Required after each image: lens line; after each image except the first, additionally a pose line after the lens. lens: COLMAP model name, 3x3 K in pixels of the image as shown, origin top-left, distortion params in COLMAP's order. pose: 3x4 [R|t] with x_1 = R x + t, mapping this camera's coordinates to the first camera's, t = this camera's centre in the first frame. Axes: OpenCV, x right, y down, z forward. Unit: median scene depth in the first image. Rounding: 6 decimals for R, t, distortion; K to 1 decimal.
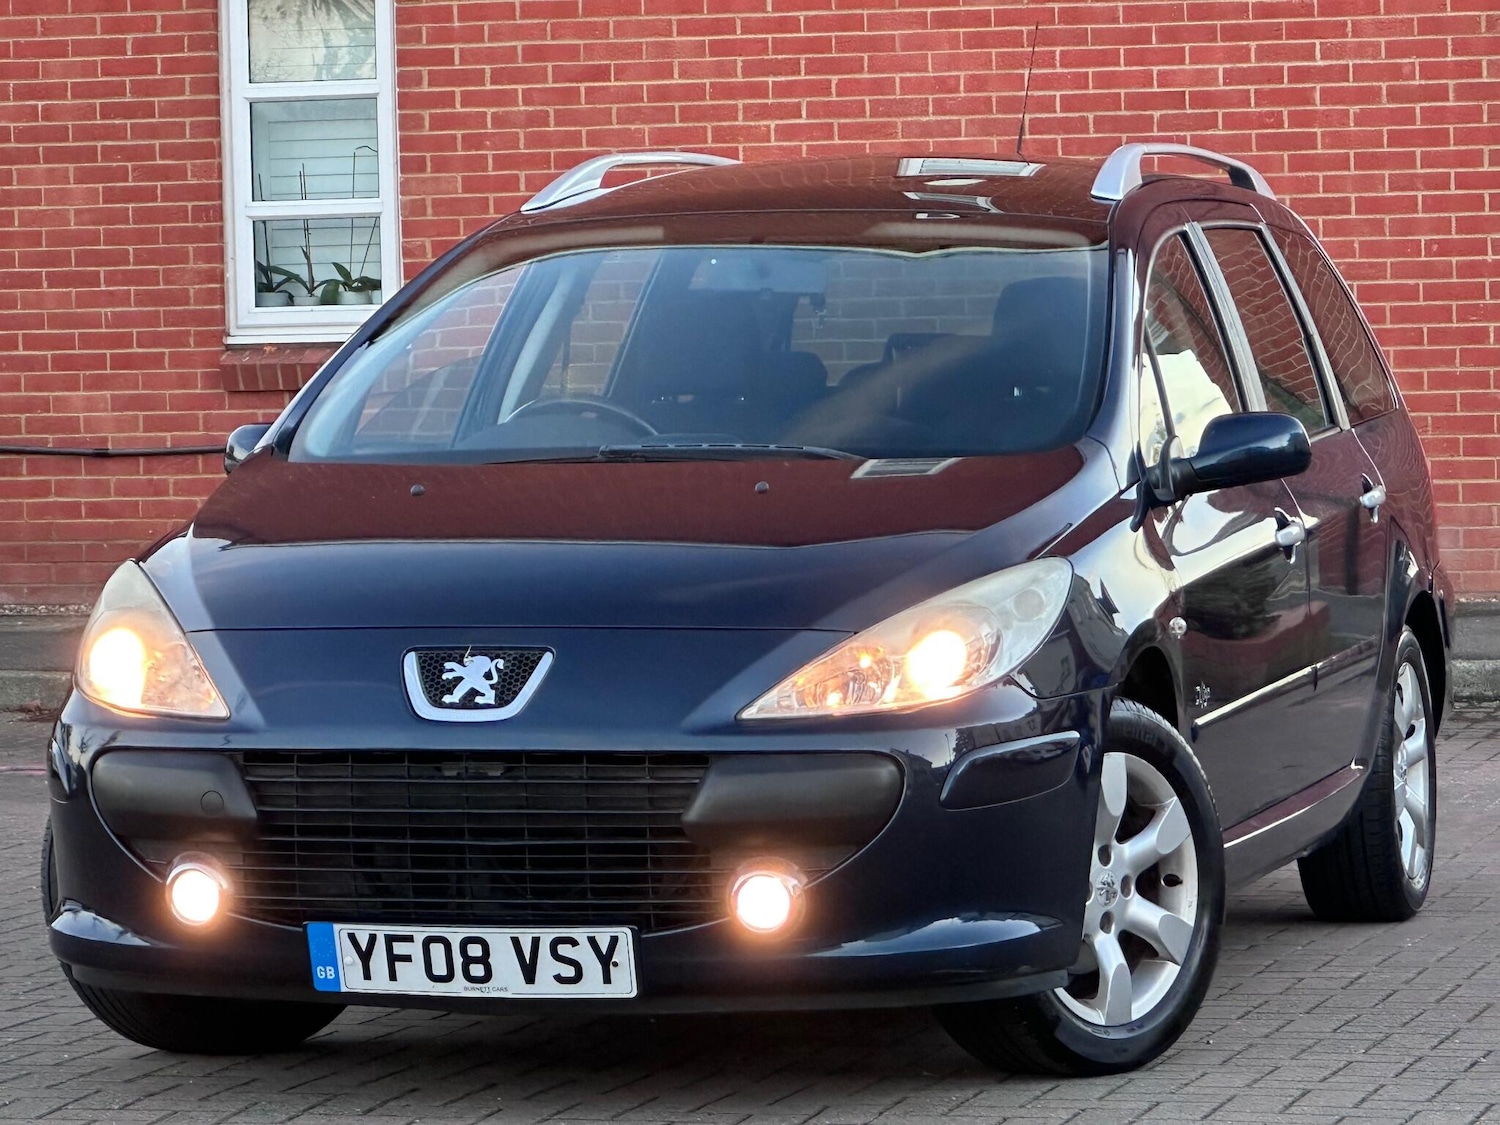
lens RADIAL K [[6354.2, 0, 749.0], [0, 6354.2, 563.6], [0, 0, 1]] dist [-0.389394, 3.305728]
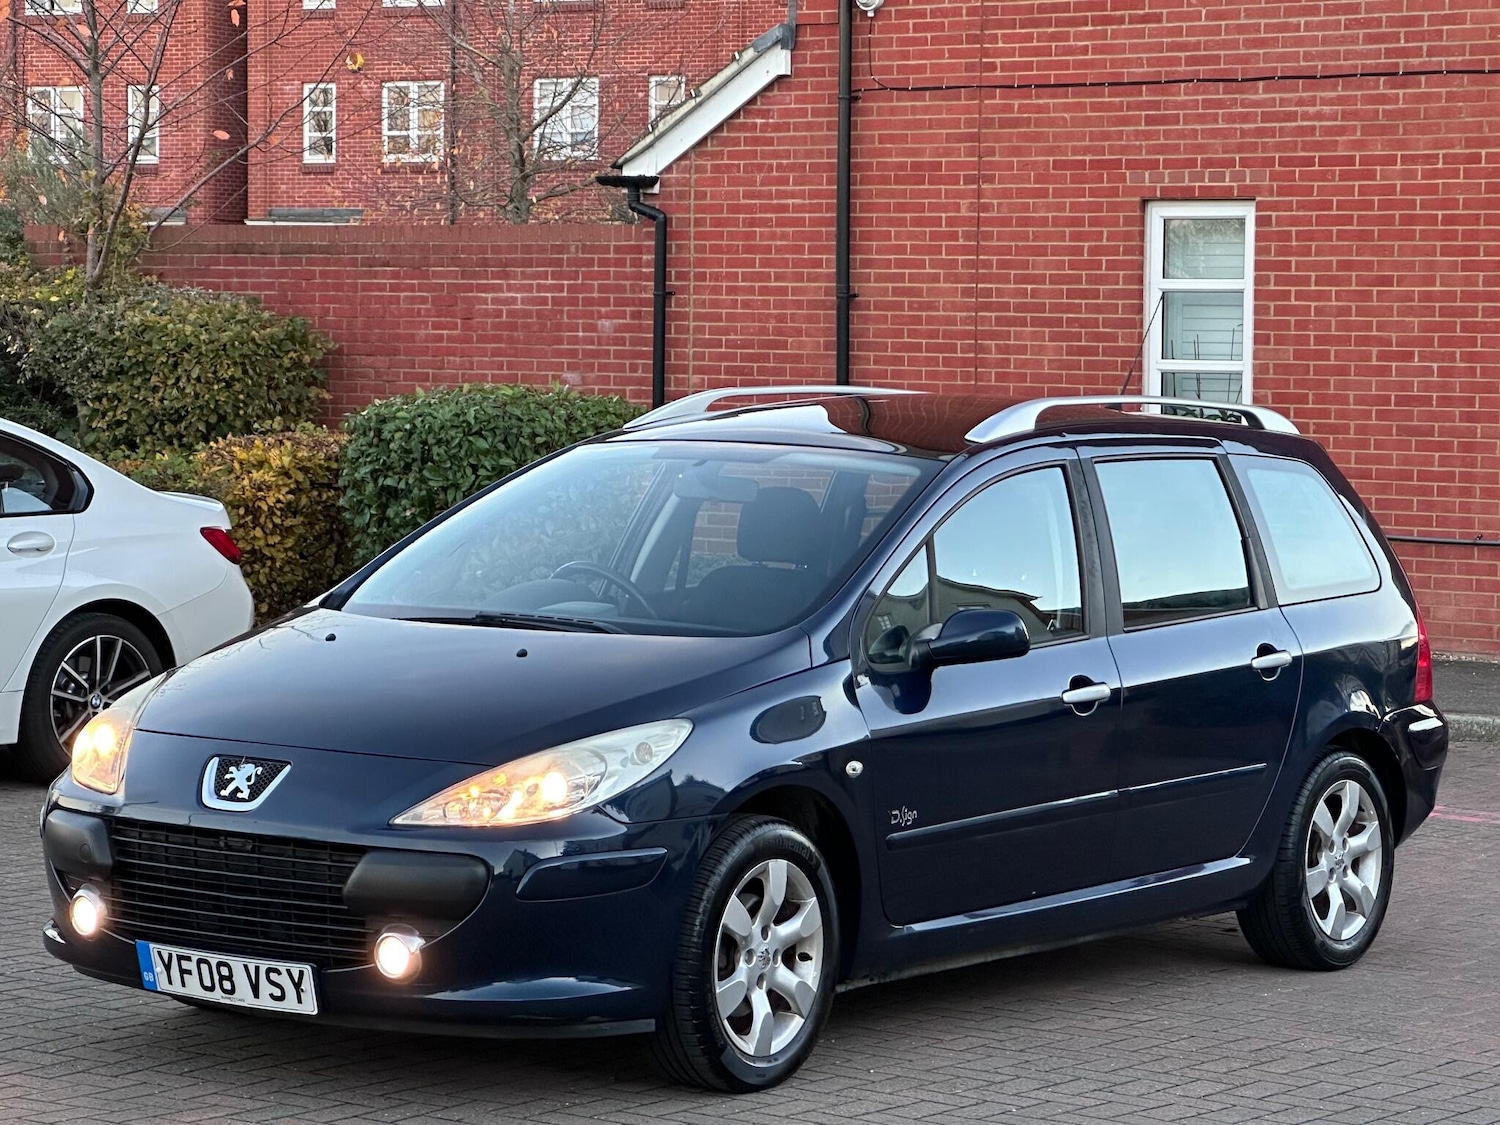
lens RADIAL K [[4115.2, 0, 755.8], [0, 4115.2, 481.3], [0, 0, 1]] dist [-0.114996, 6.999799]
pose [[0.932979, 0.049956, -0.356446, 0.371935], [-0.052988, 0.998594, 0.001261, -0.053488], [0.356008, 0.017711, 0.934315, 0.161925]]
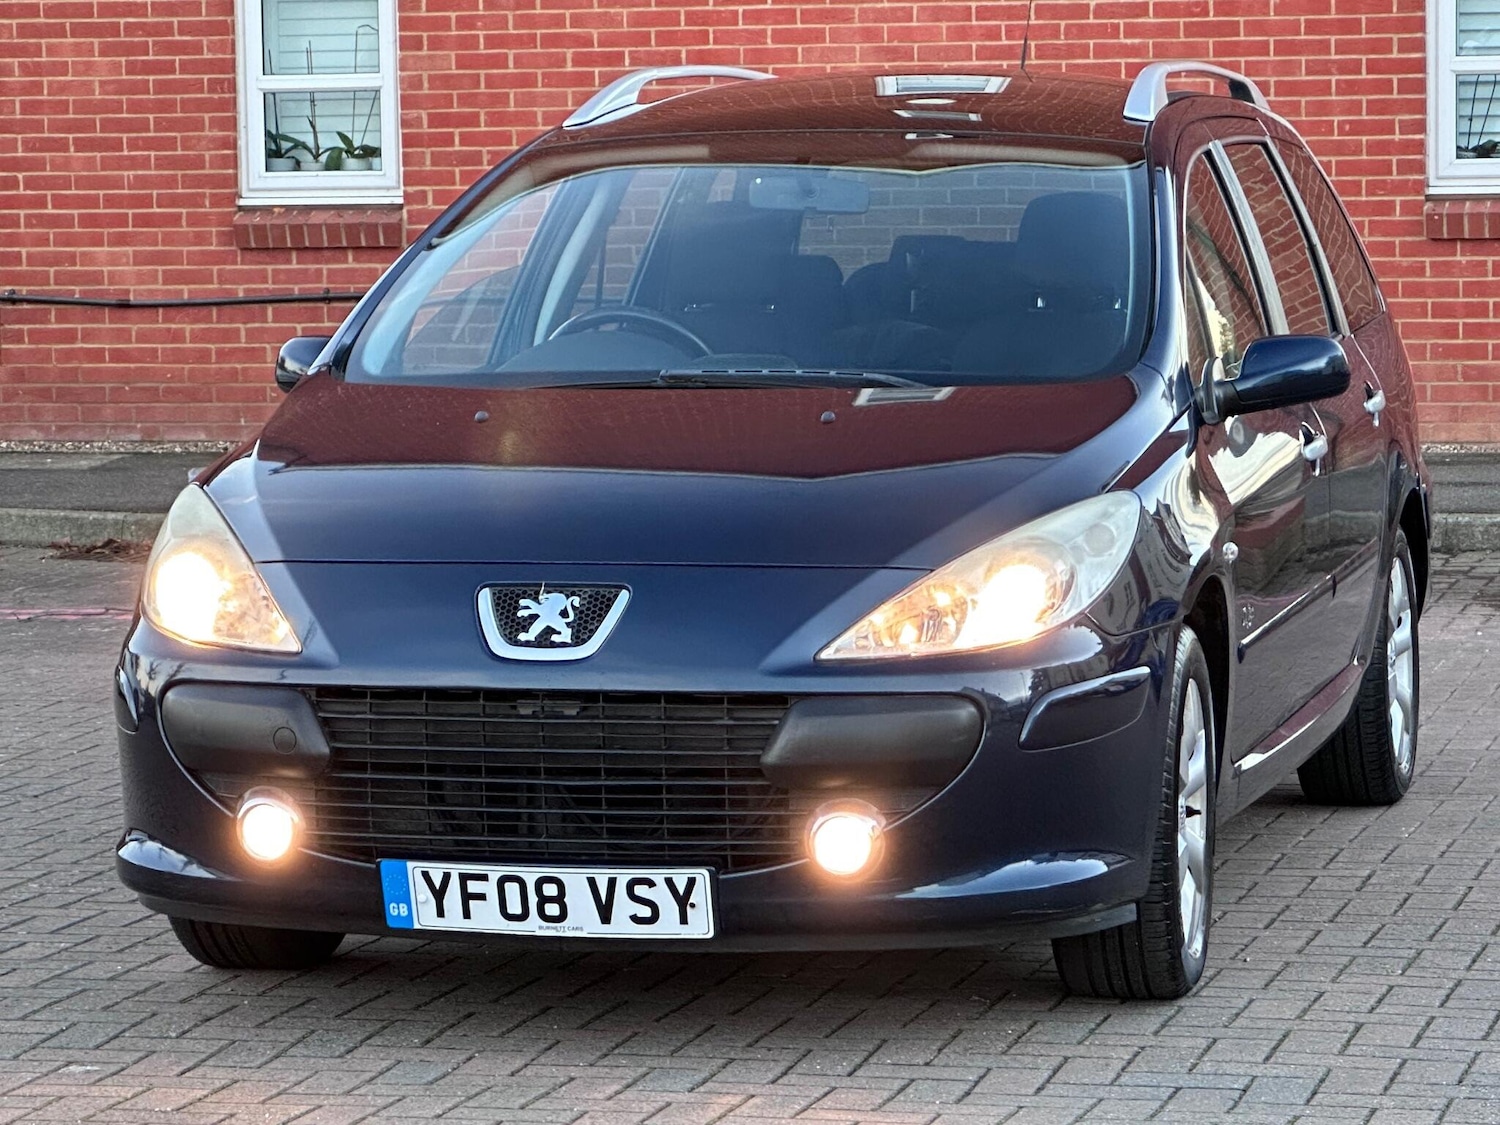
lens RADIAL K [[5351.9, 0, 901.0], [0, 5351.9, 561.2], [0, 0, 1]] dist [-0.260261, 2.825499]
pose [[0.998788, 0.004035, 0.049063, -0.027897], [-0.006013, 0.999172, 0.040227, -0.023216], [-0.048860, -0.040474, 0.997985, 0.153249]]
